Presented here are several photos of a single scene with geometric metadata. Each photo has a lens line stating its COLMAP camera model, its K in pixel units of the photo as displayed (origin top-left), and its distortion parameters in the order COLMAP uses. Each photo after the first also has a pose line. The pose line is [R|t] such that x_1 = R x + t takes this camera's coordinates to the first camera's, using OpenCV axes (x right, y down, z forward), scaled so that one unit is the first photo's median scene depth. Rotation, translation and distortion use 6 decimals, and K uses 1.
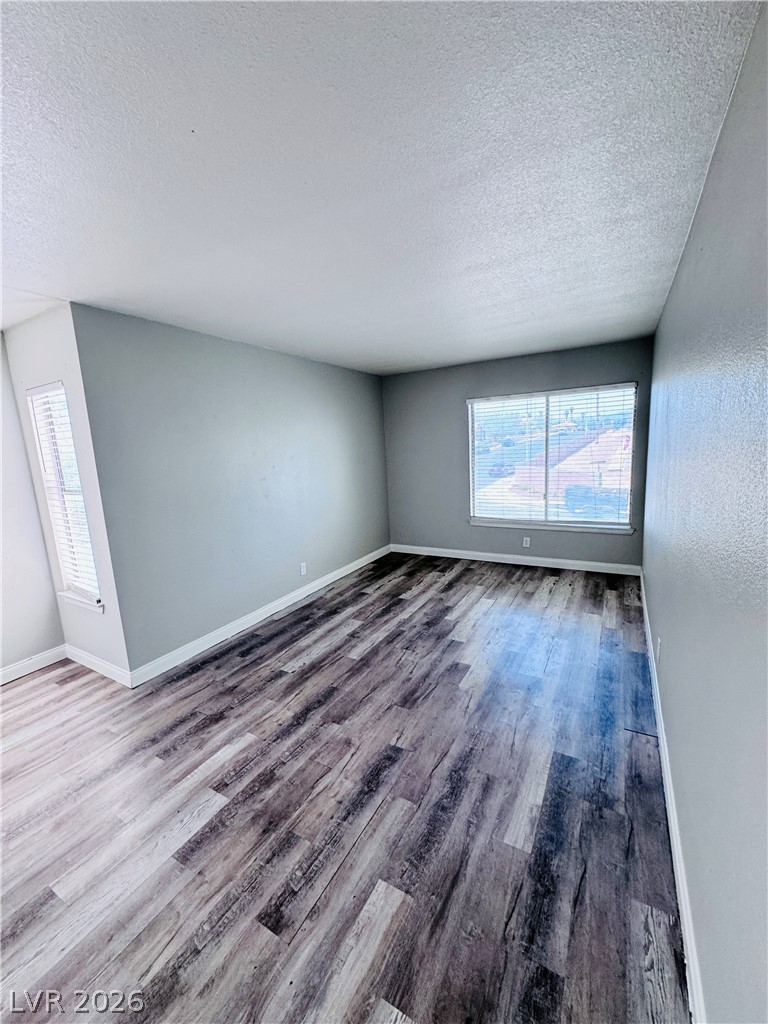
lens RADIAL K [[411.8, 0, 383.7], [0, 411.8, 511.0], [0, 0, 1]] dist [-0.005750, 0.001470]
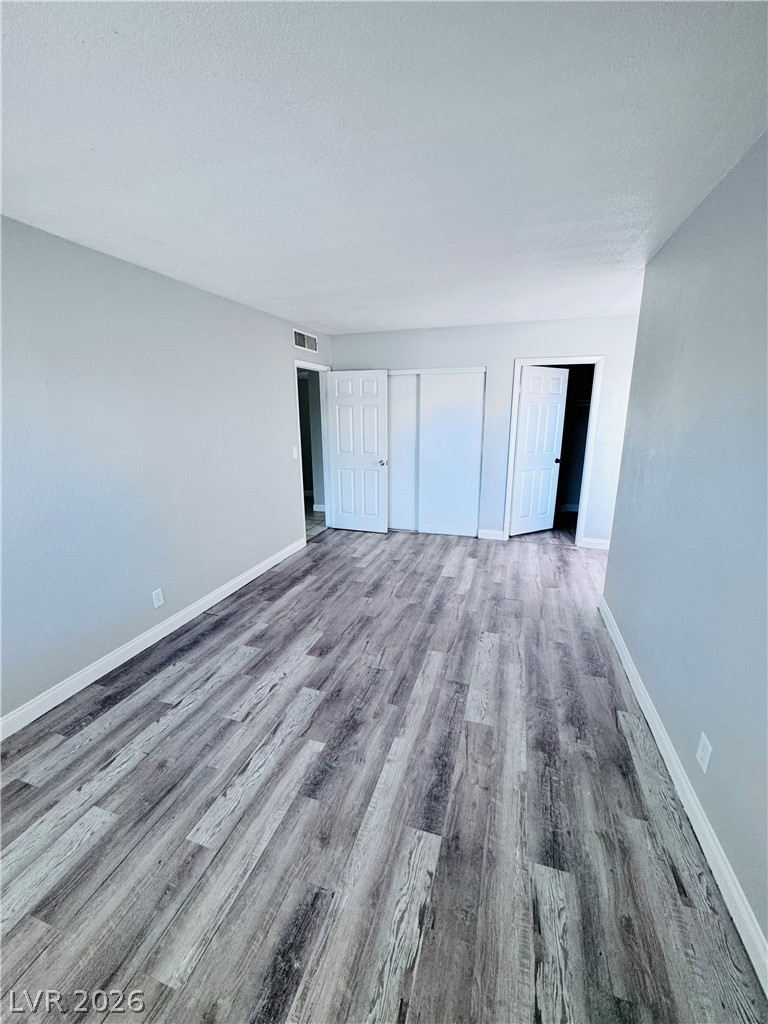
lens RADIAL K [[411.8, 0, 383.7], [0, 411.8, 511.0], [0, 0, 1]] dist [-0.005750, 0.001470]
pose [[-0.976568, 0.107878, -0.186220, 0.194070], [0.025887, 0.917893, 0.395983, -0.325046], [0.213648, 0.381883, -0.899177, 1.914488]]
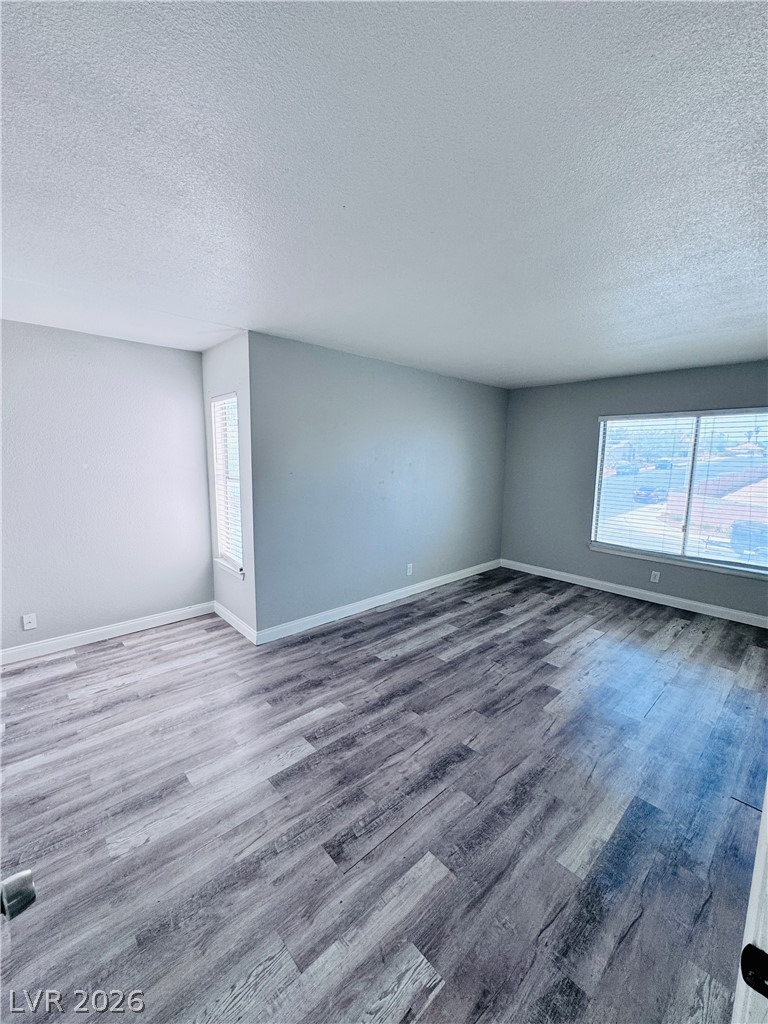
lens RADIAL K [[411.8, 0, 383.7], [0, 411.8, 511.0], [0, 0, 1]] dist [-0.005750, 0.001470]
pose [[0.951515, 0.103385, -0.289707, 0.054594], [-0.109512, 0.993973, -0.004975, 0.003968], [0.287447, 0.036460, 0.957102, -0.068263]]
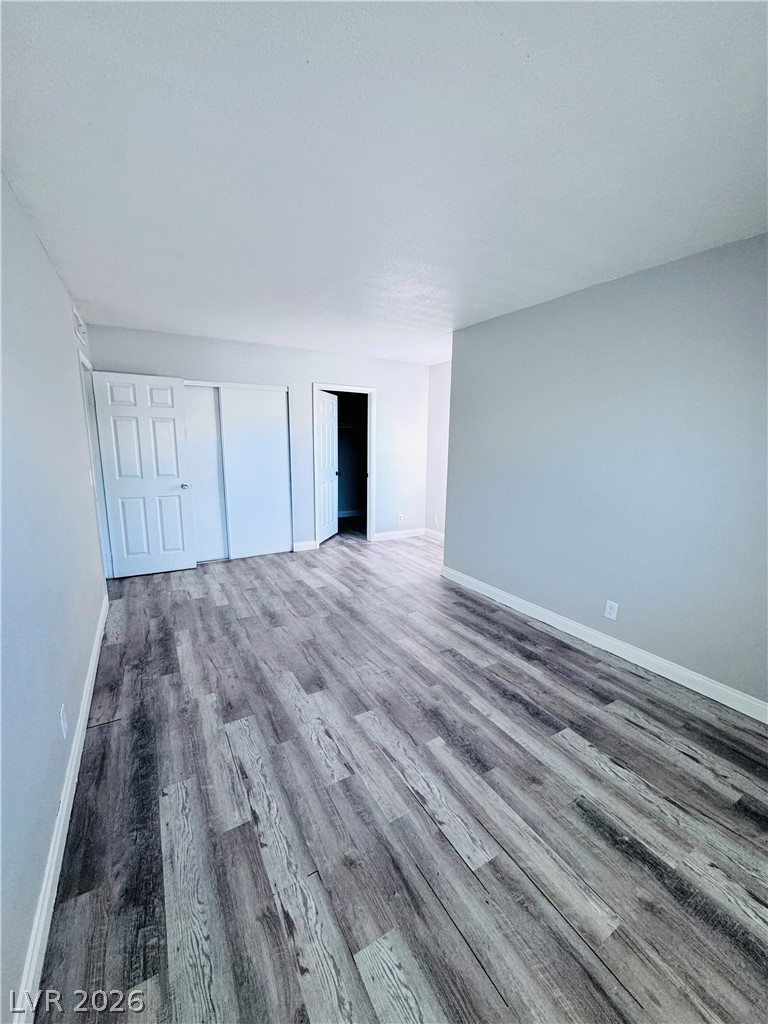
lens RADIAL K [[411.8, 0, 383.7], [0, 411.8, 511.0], [0, 0, 1]] dist [-0.005750, 0.001470]
pose [[-0.499454, 0.200573, -0.842803, 0.824831], [-0.123423, 0.946434, 0.298377, -0.260974], [0.857504, 0.253047, -0.447945, 1.528043]]
